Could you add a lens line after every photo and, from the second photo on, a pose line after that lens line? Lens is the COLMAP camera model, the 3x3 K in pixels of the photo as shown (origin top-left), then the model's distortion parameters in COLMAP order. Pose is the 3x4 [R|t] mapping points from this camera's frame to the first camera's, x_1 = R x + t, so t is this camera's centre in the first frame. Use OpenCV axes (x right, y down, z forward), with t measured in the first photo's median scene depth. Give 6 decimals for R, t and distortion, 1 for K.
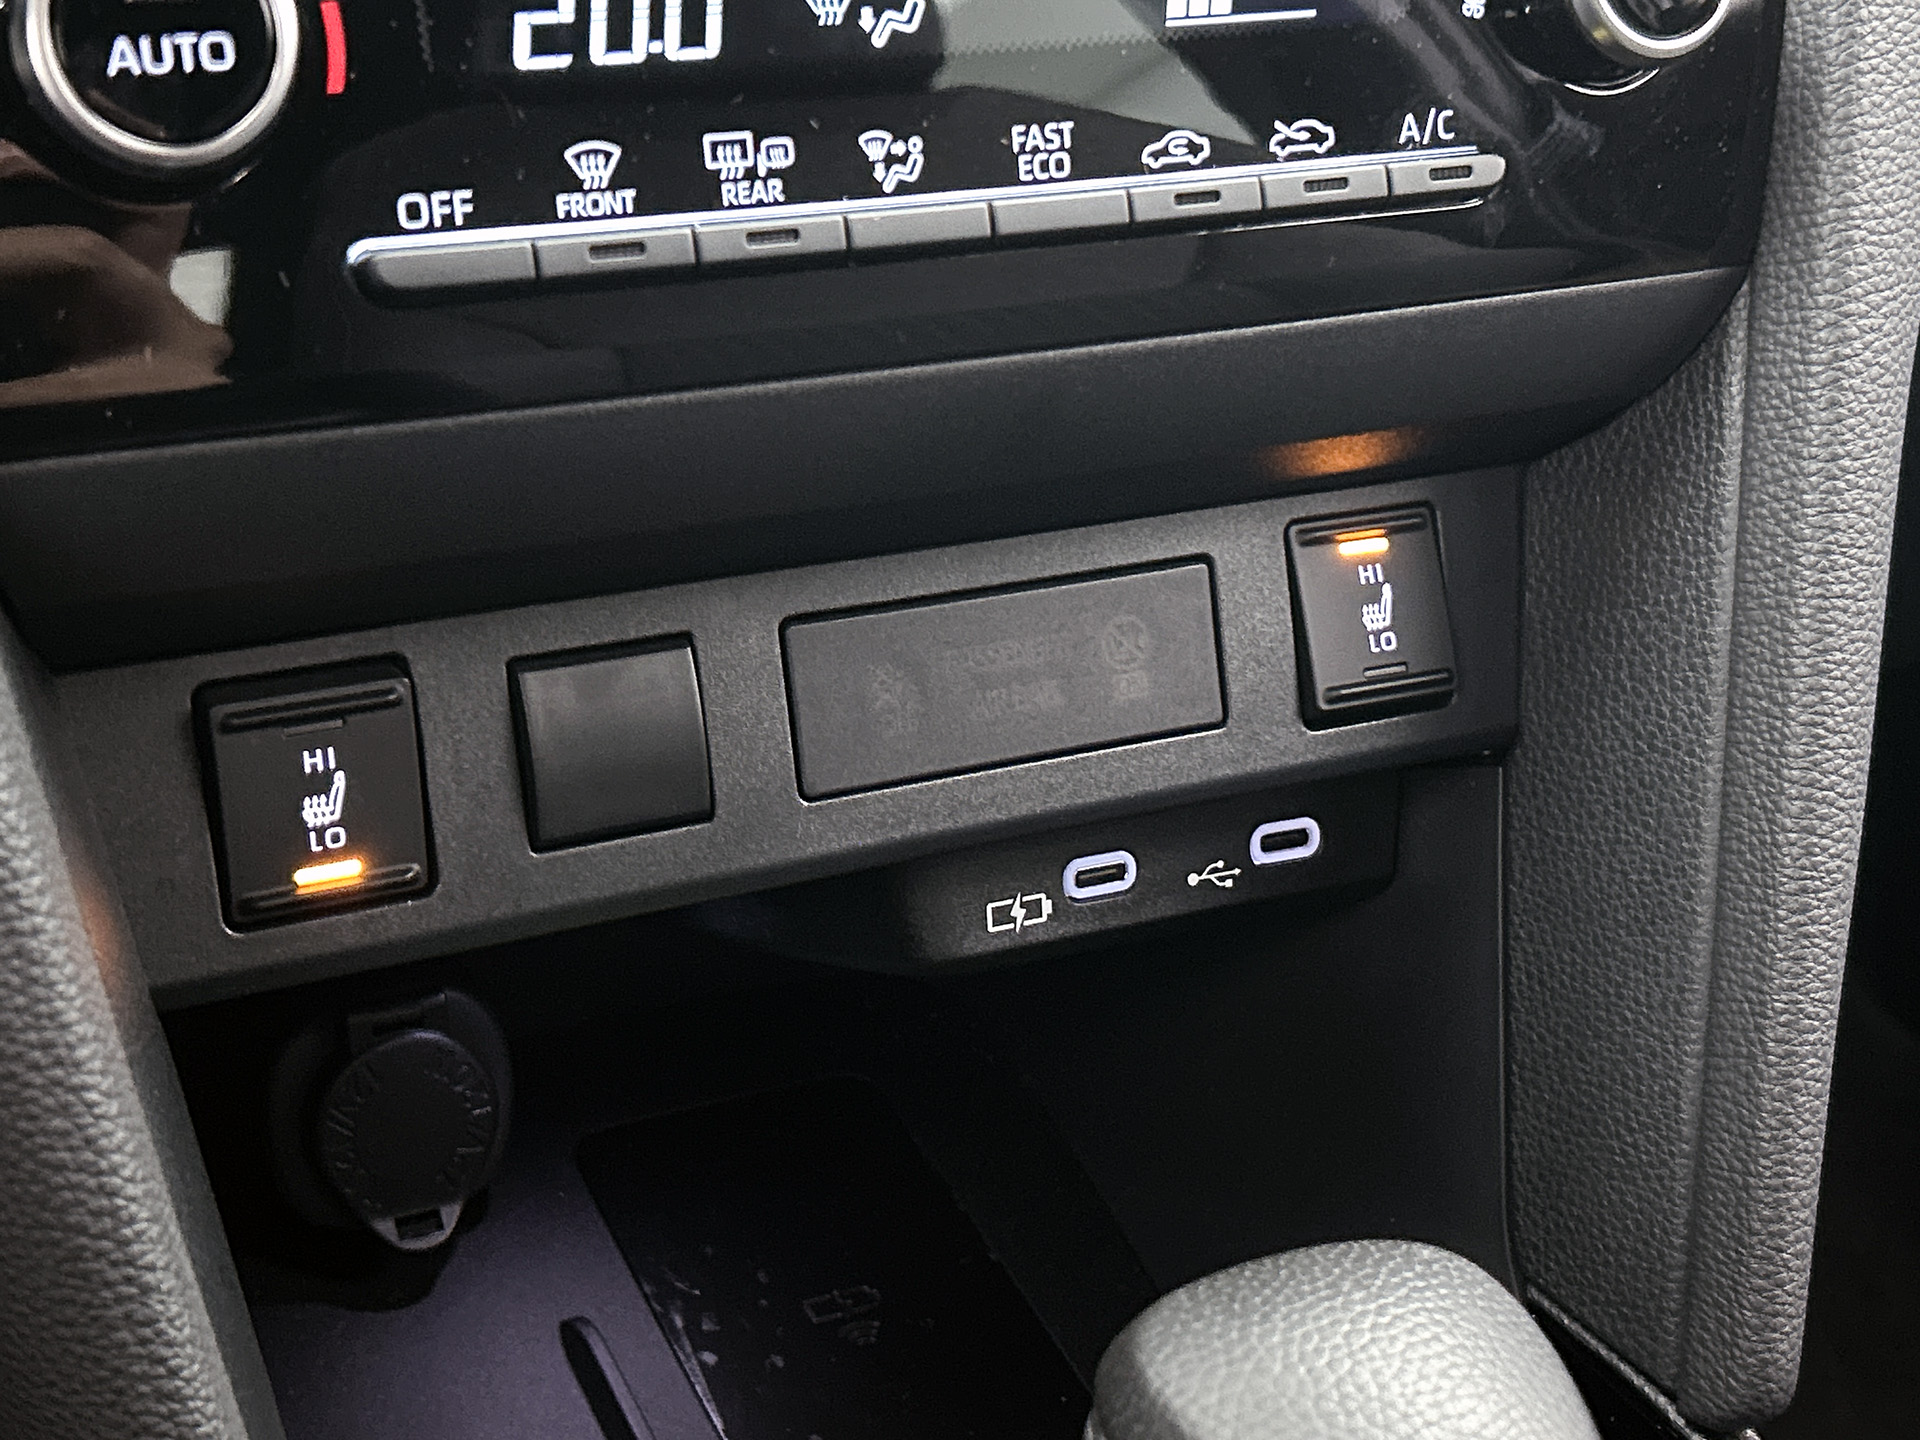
lens RADIAL K [[2893.2, 0, 961.6], [0, 2893.2, 706.2], [0, 0, 1]] dist [0.152716, -0.570460]
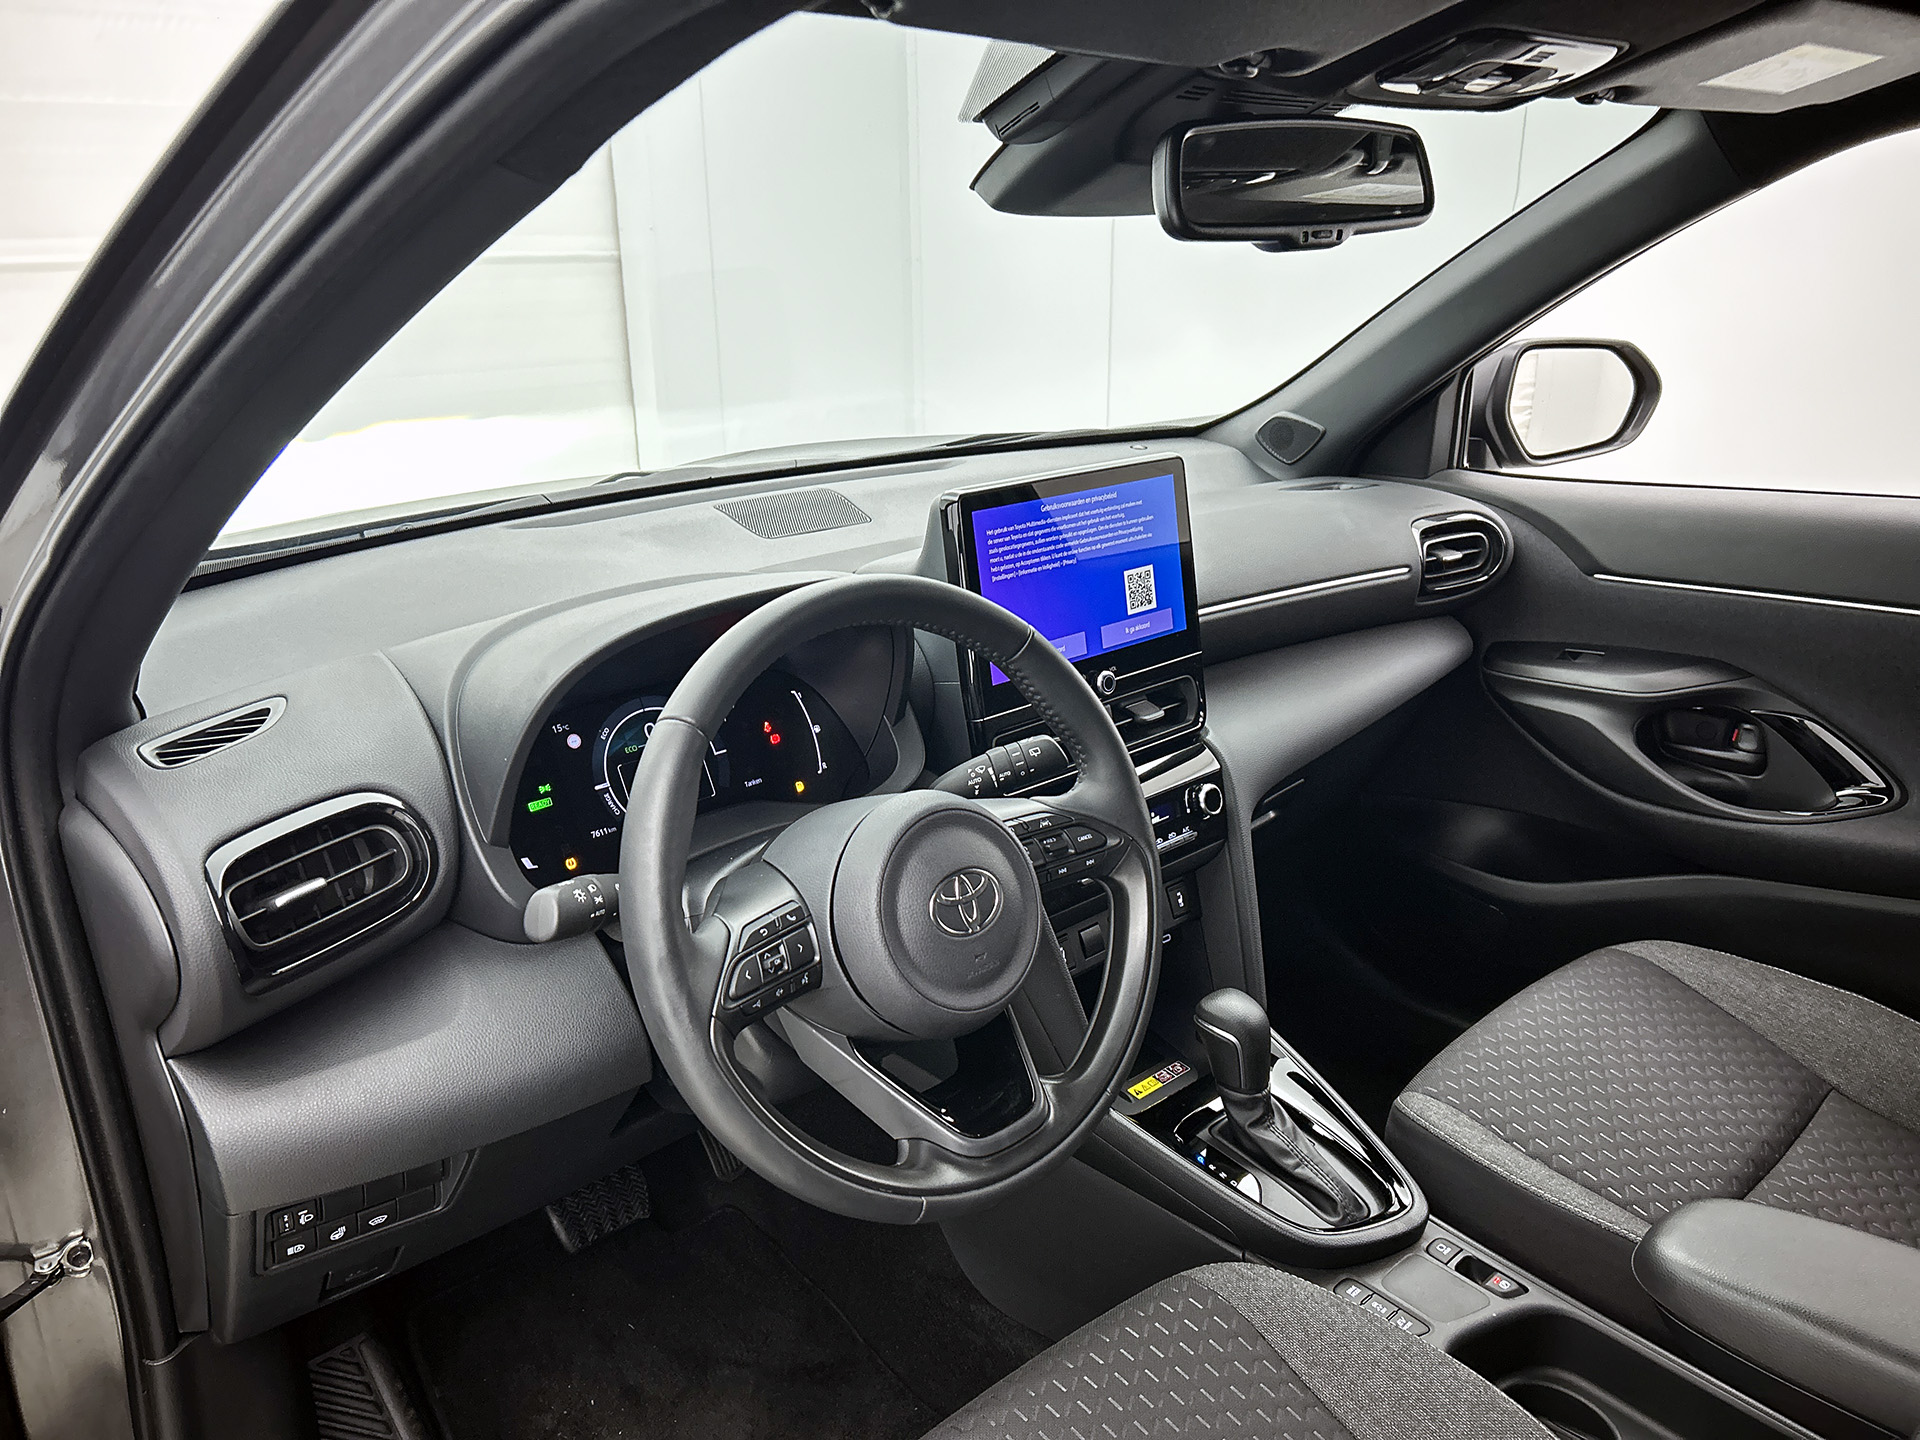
lens RADIAL K [[1462.0, 0, 965.4], [0, 1462.0, 751.8], [0, 0, 1]] dist [0.102422, 0.001709]
pose [[0.959951, -0.157981, 0.231381, -1.053927], [0.179922, 0.980672, -0.076882, -0.195618], [-0.214763, 0.115433, 0.969821, -2.140532]]
